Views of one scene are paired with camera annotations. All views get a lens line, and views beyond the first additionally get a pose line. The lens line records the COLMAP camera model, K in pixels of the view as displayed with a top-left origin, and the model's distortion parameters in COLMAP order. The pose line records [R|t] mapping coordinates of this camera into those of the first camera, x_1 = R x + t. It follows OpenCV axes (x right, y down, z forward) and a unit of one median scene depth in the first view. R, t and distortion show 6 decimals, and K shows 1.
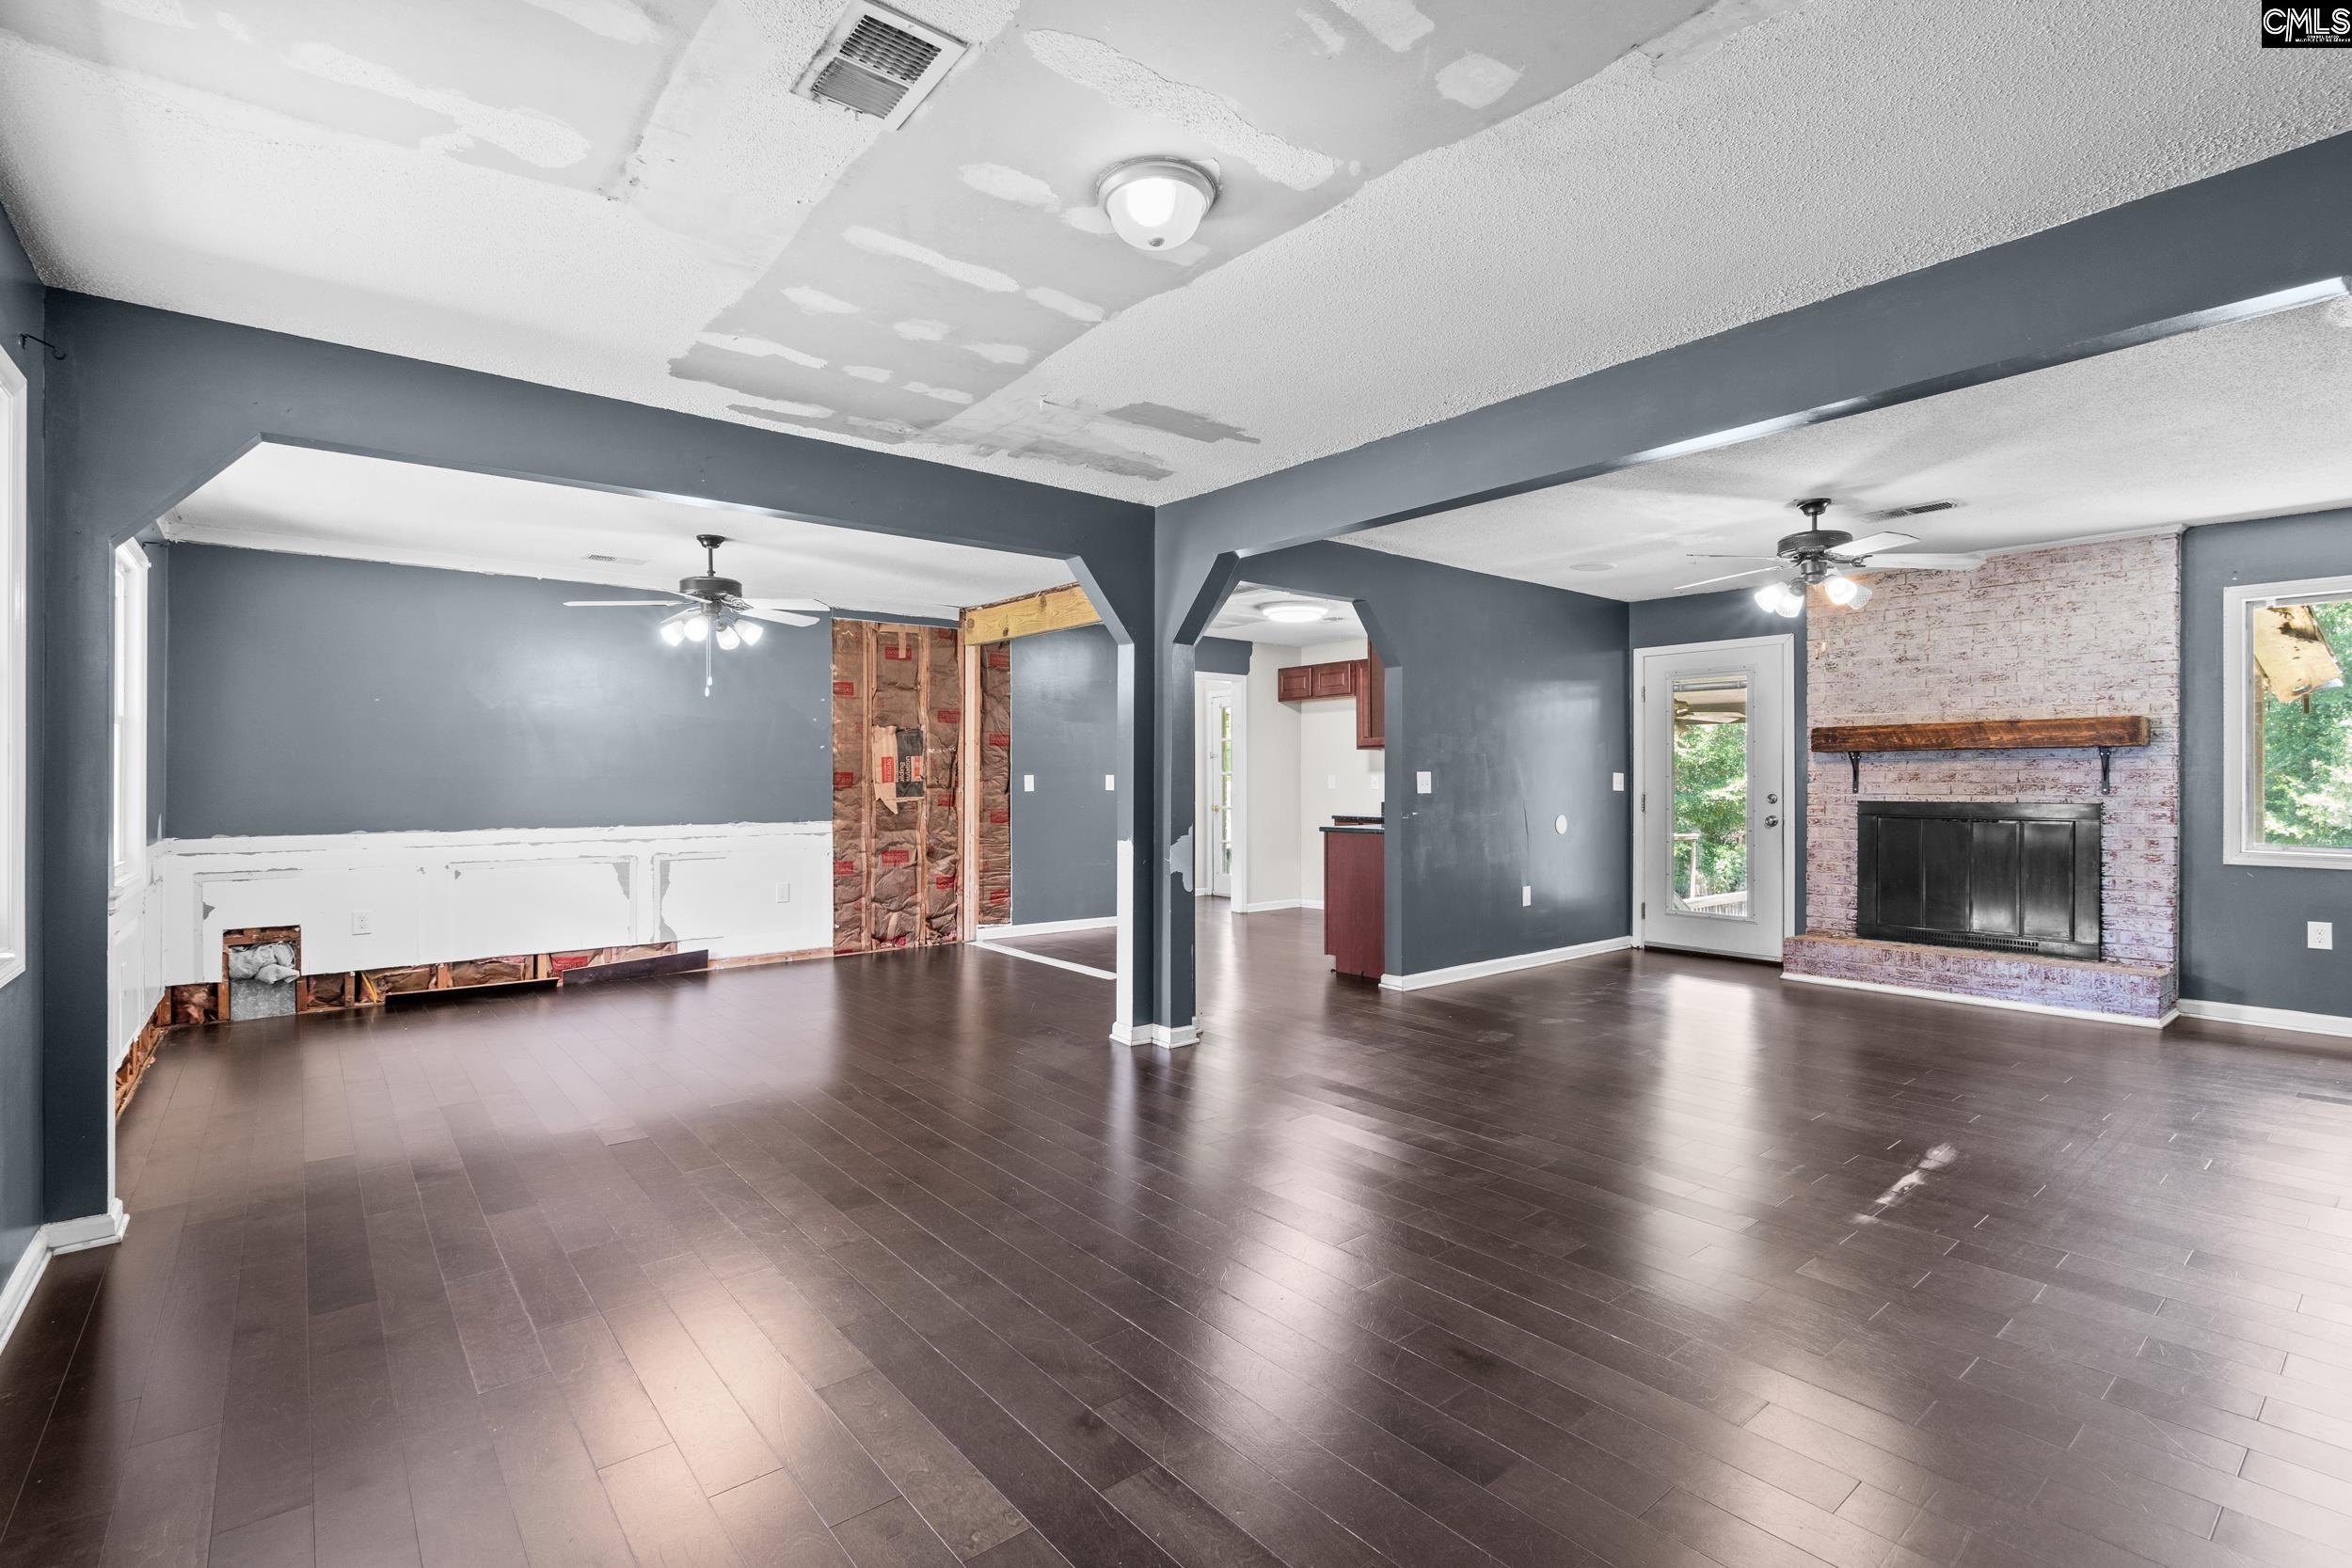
lens RADIAL K [[1081.8, 0, 1176.6], [0, 1081.8, 775.4], [0, 0, 1]] dist [0.002749, -0.000081]
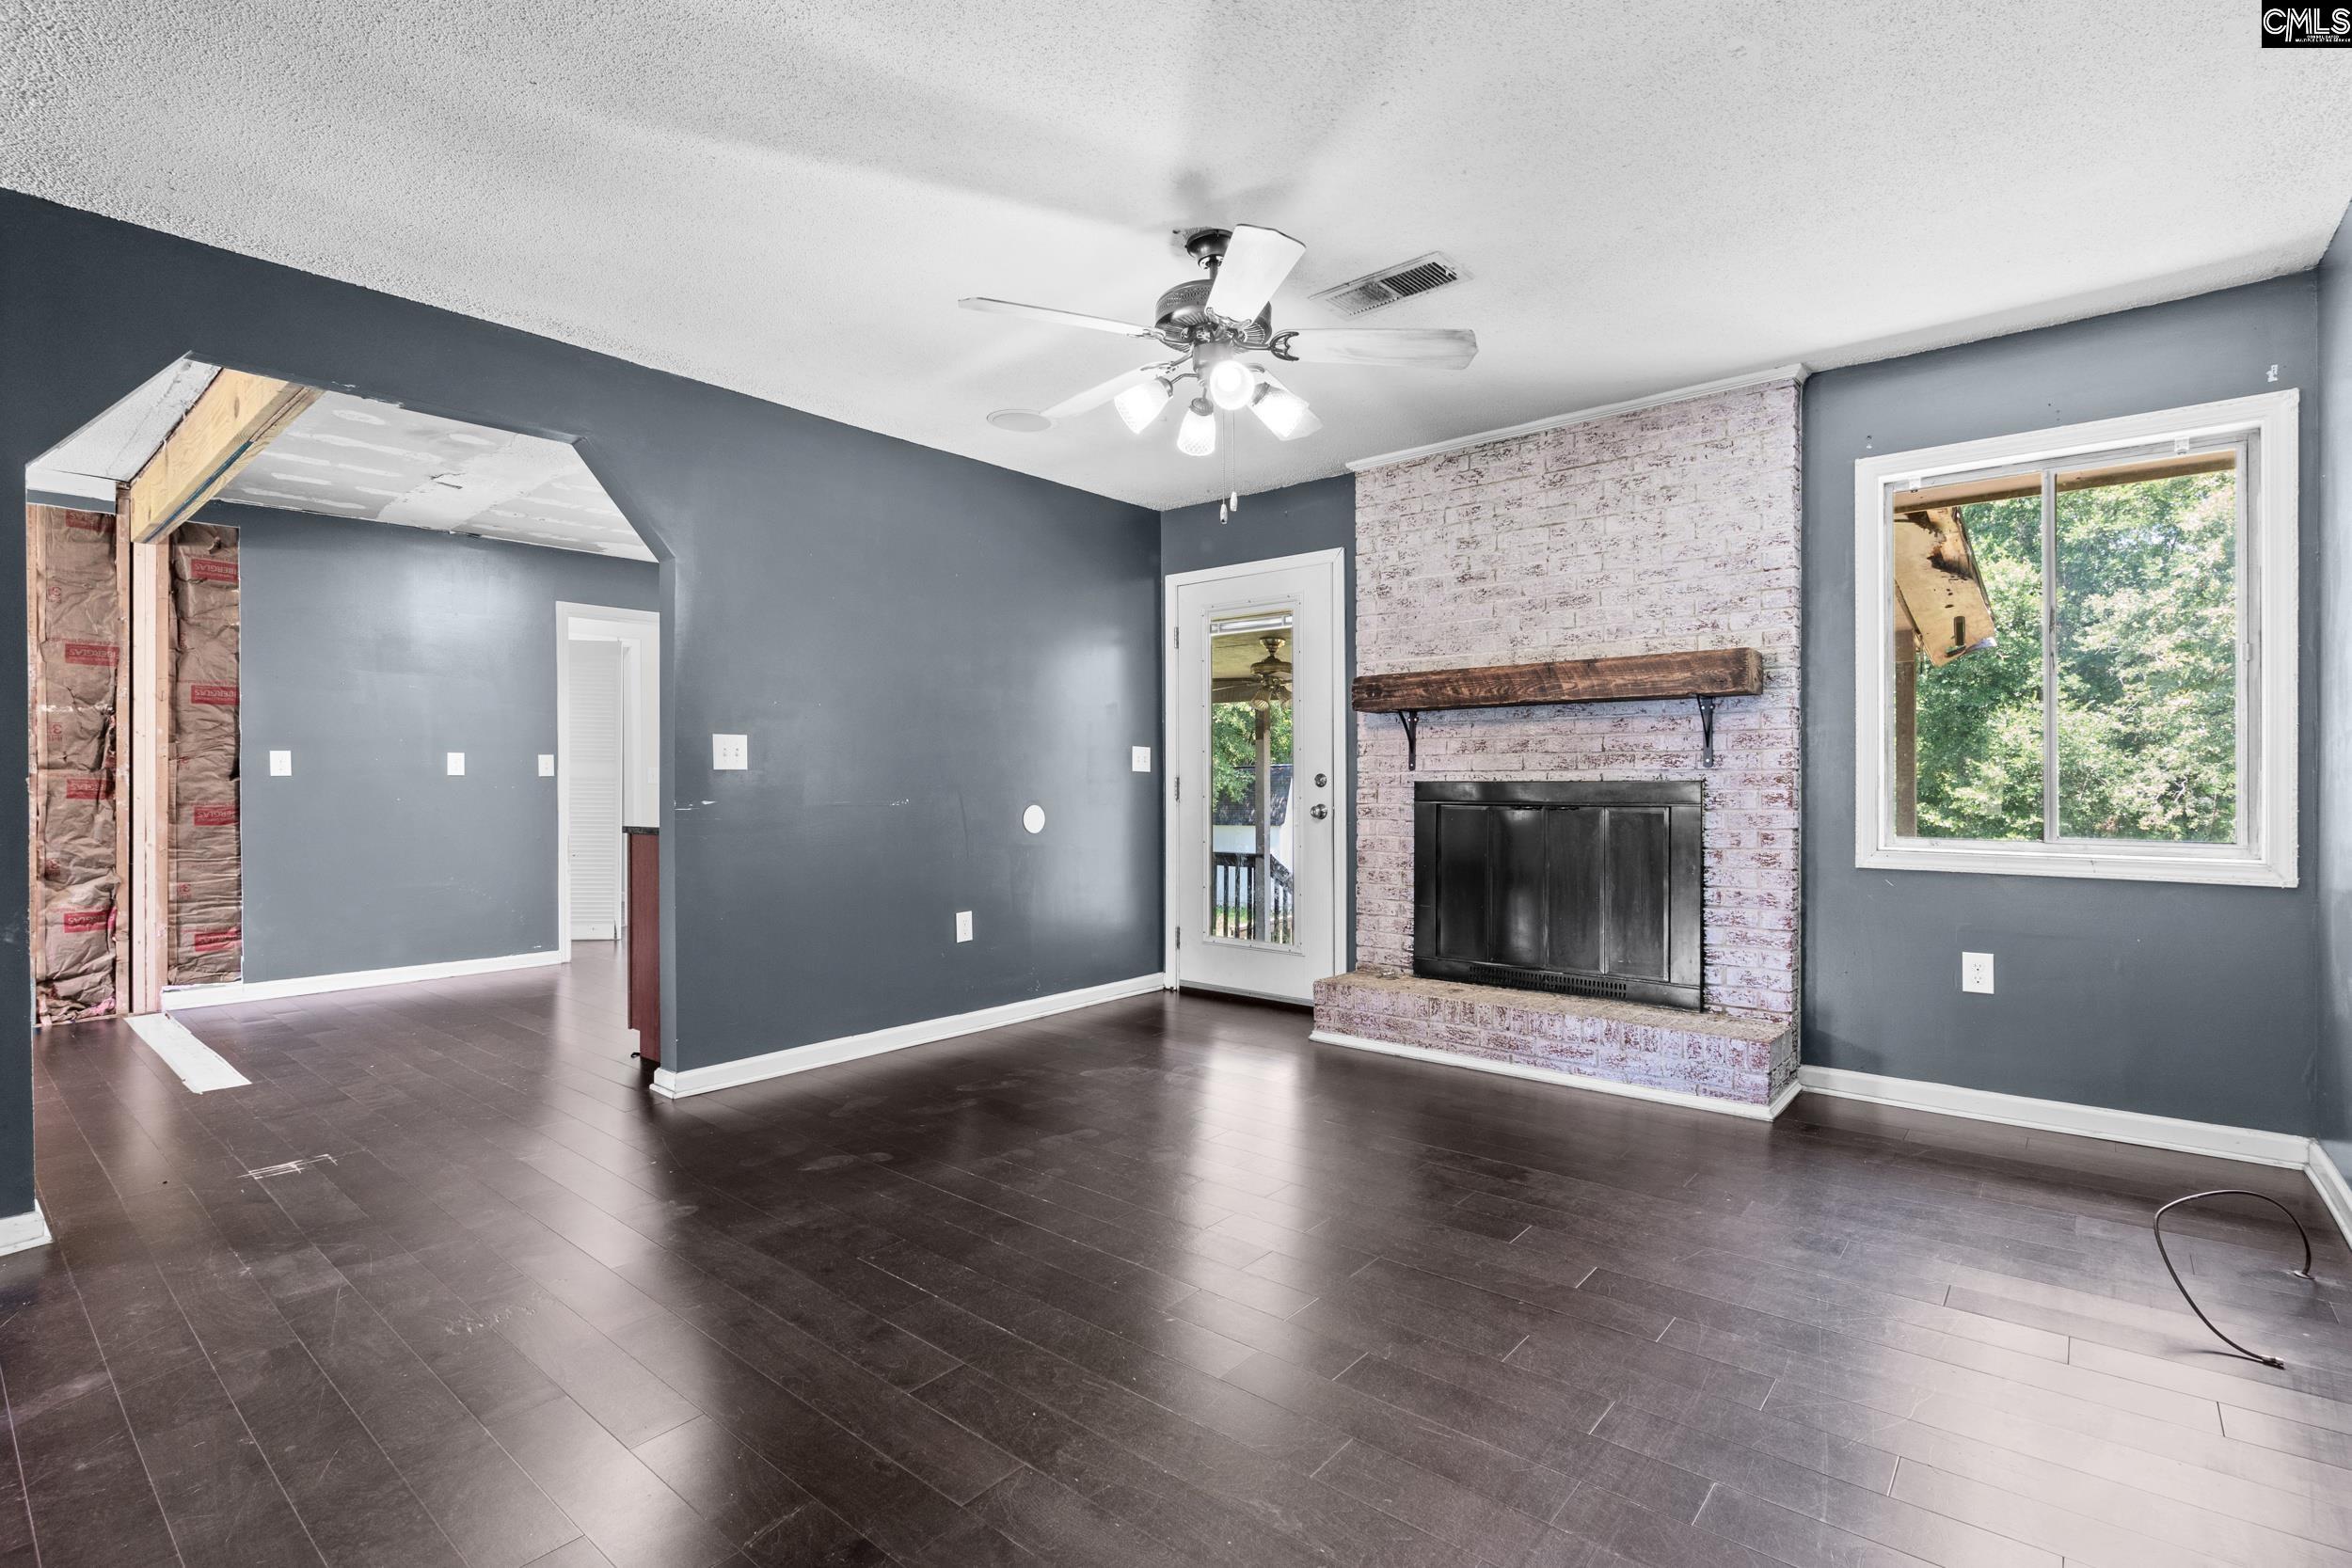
lens RADIAL K [[1089.8, 0, 1168.8], [0, 1089.8, 773.8], [0, 0, 1]] dist [0.001795, -0.000550]
pose [[0.984389, -0.001366, 0.176003, 0.348253], [0.001606, 0.999998, -0.001221, 0.019210], [-0.176001, 0.001485, 0.984389, 0.332975]]
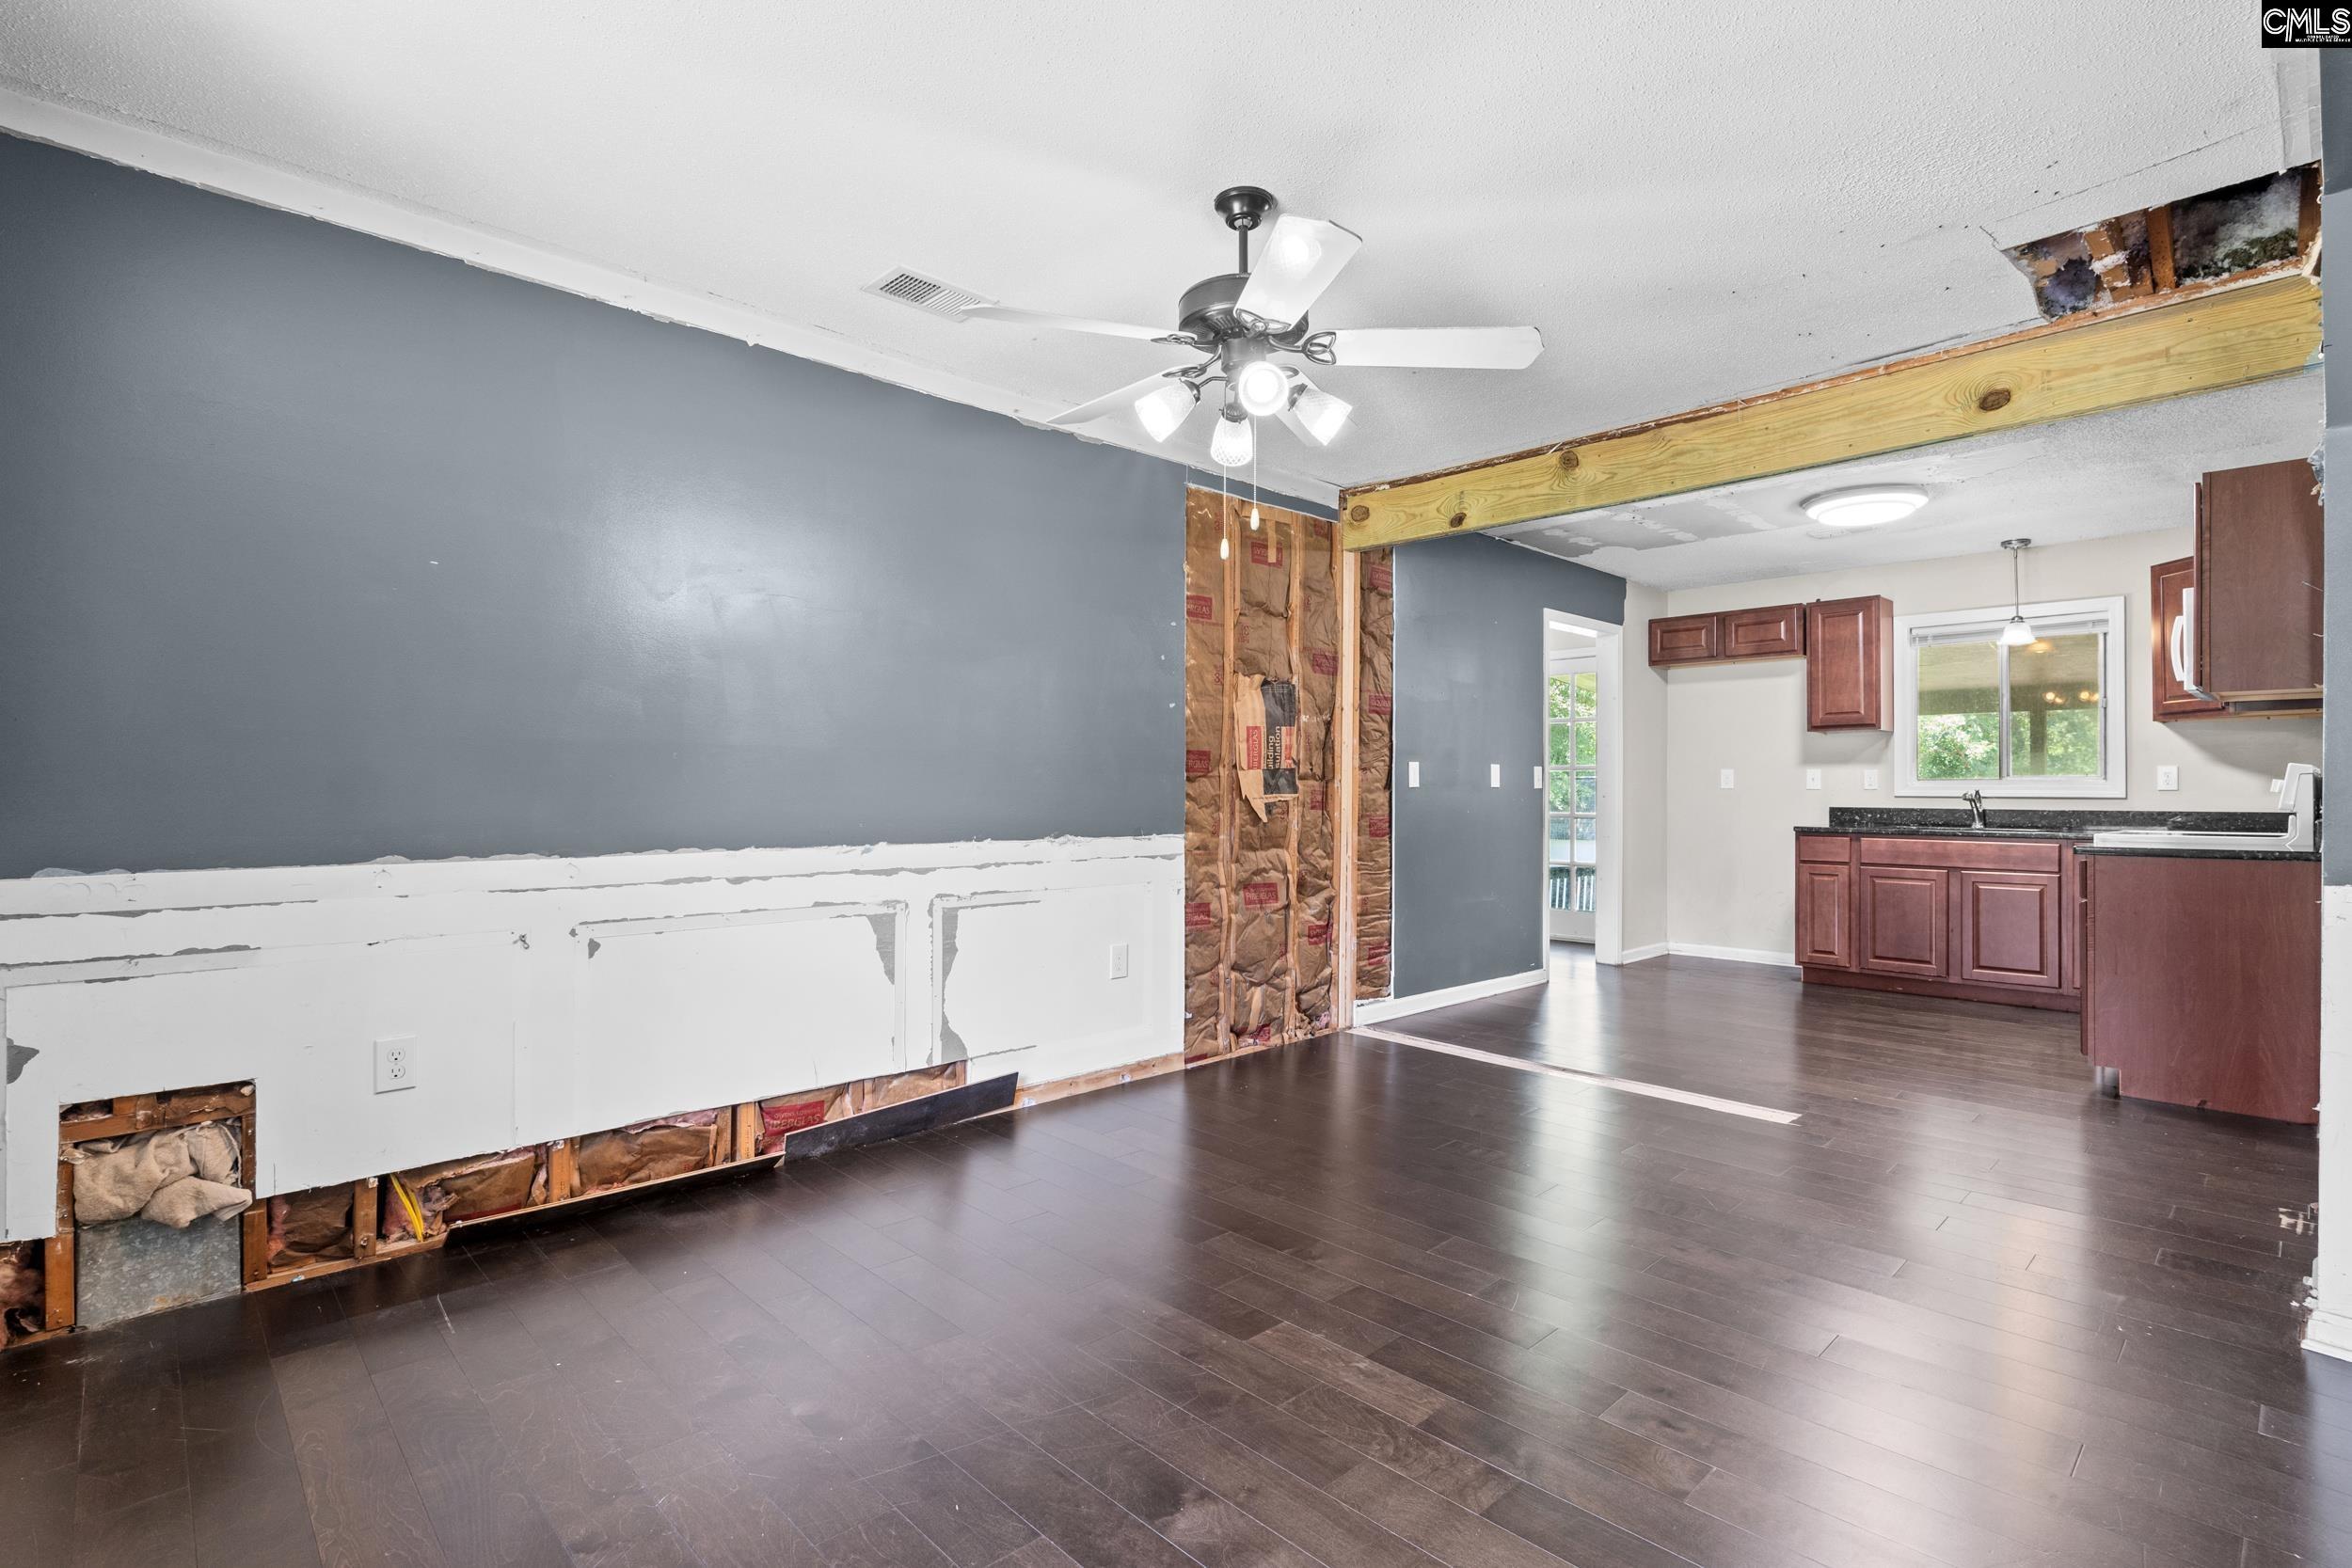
lens RADIAL K [[1105.8, 0, 1185.5], [0, 1105.8, 776.9], [0, 0, 1]] dist [-0.002052, -0.000461]
pose [[0.996420, 0.005917, 0.084330, -0.414499], [-0.005330, 0.999960, -0.007181, 0.017912], [-0.084369, 0.006705, 0.996412, 0.462392]]
